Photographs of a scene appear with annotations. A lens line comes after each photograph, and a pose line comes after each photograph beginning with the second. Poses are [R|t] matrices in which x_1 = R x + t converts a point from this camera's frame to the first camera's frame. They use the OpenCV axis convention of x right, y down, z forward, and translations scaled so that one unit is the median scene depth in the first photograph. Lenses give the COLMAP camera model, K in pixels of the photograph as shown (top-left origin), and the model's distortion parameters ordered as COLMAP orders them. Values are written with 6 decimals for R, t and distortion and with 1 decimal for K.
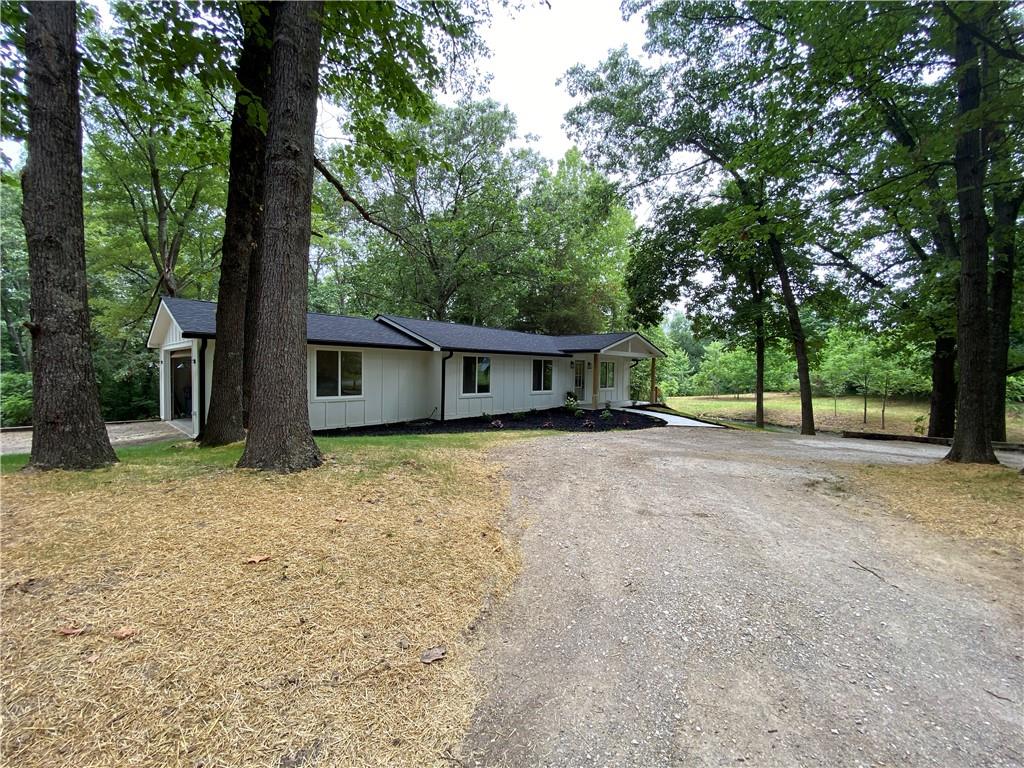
lens RADIAL K [[416.6, 0, 509.3], [0, 416.6, 380.4], [0, 0, 1]] dist [0.026610, -0.022395]
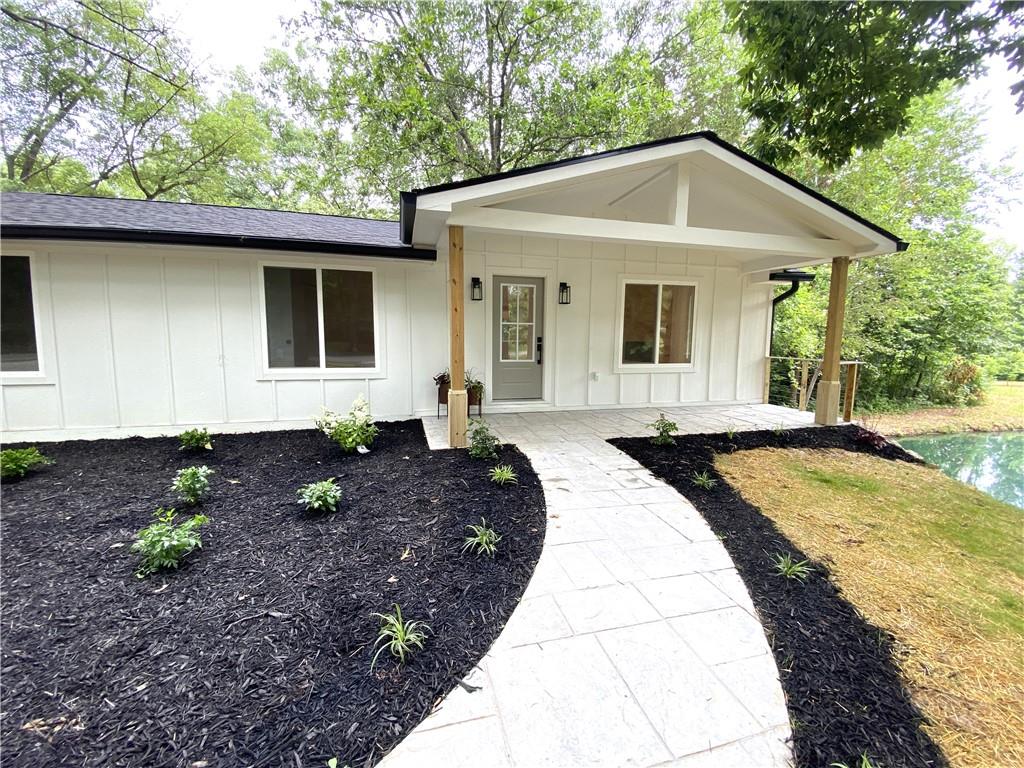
lens RADIAL K [[416.6, 0, 509.3], [0, 416.6, 380.4], [0, 0, 1]] dist [0.026610, -0.022395]
pose [[0.862834, 0.048898, -0.503117, 0.309299], [-0.011005, 0.996891, 0.078015, 0.007181], [0.505368, -0.061778, 0.860690, 0.669197]]
